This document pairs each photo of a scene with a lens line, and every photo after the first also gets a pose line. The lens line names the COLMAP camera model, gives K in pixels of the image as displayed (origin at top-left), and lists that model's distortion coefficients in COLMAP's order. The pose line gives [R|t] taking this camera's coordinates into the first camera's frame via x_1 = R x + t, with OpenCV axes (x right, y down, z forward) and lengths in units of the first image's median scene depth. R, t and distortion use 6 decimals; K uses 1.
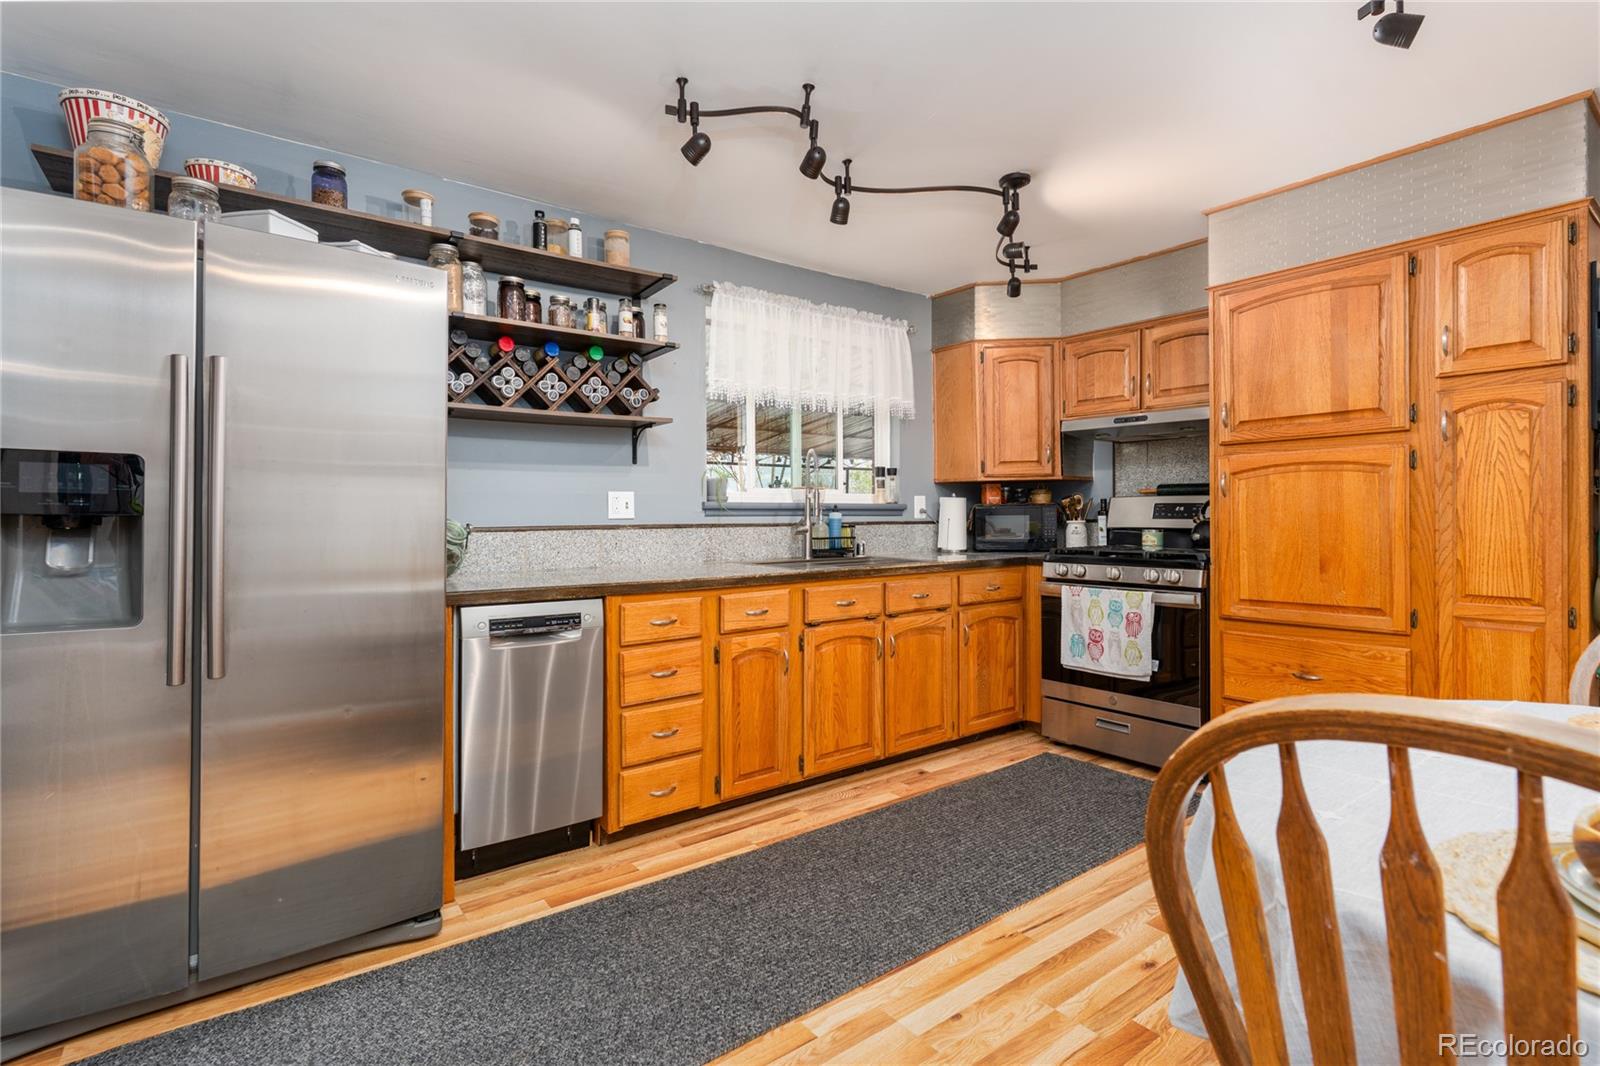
lens RADIAL K [[764.6, 0, 802.0], [0, 764.6, 522.0], [0, 0, 1]] dist [0.002153, -0.000597]
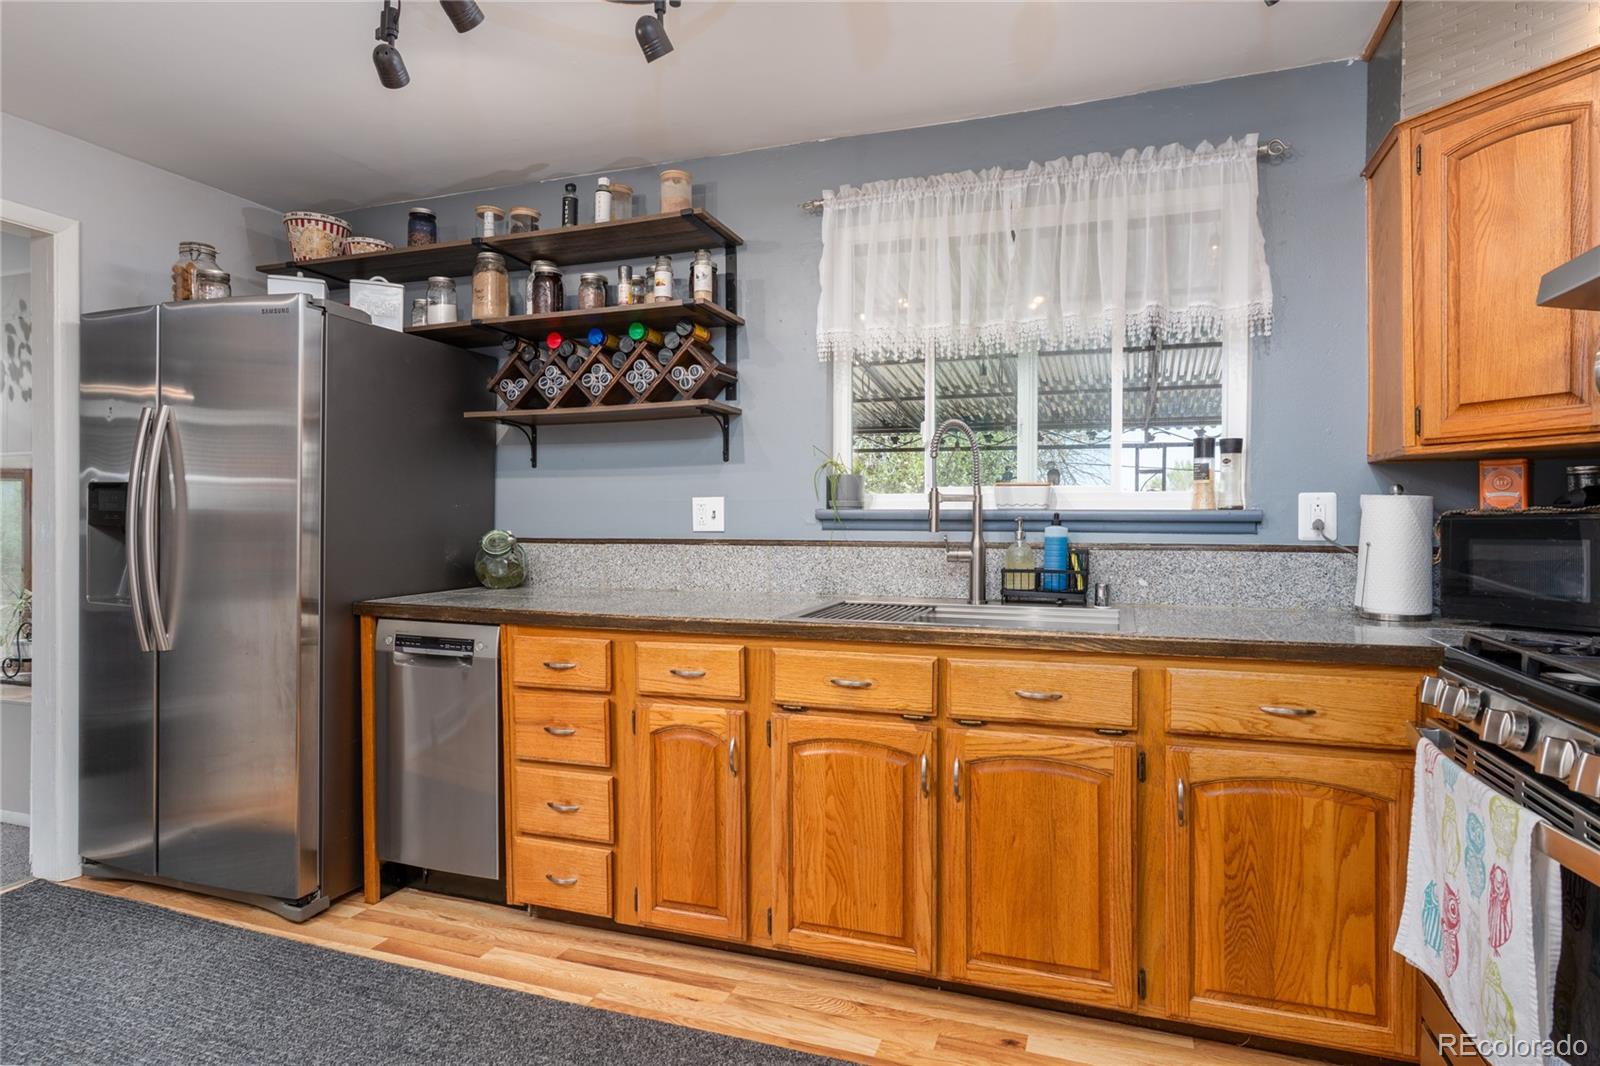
lens RADIAL K [[882.2, 0, 806.5], [0, 882.2, 531.2], [0, 0, 1]] dist [-0.003713, -0.001011]
pose [[0.547776, 0.017861, -0.836434, 0.624101], [-0.012436, 0.999835, 0.013206, -0.019294], [0.836533, 0.003168, 0.547908, 0.624127]]
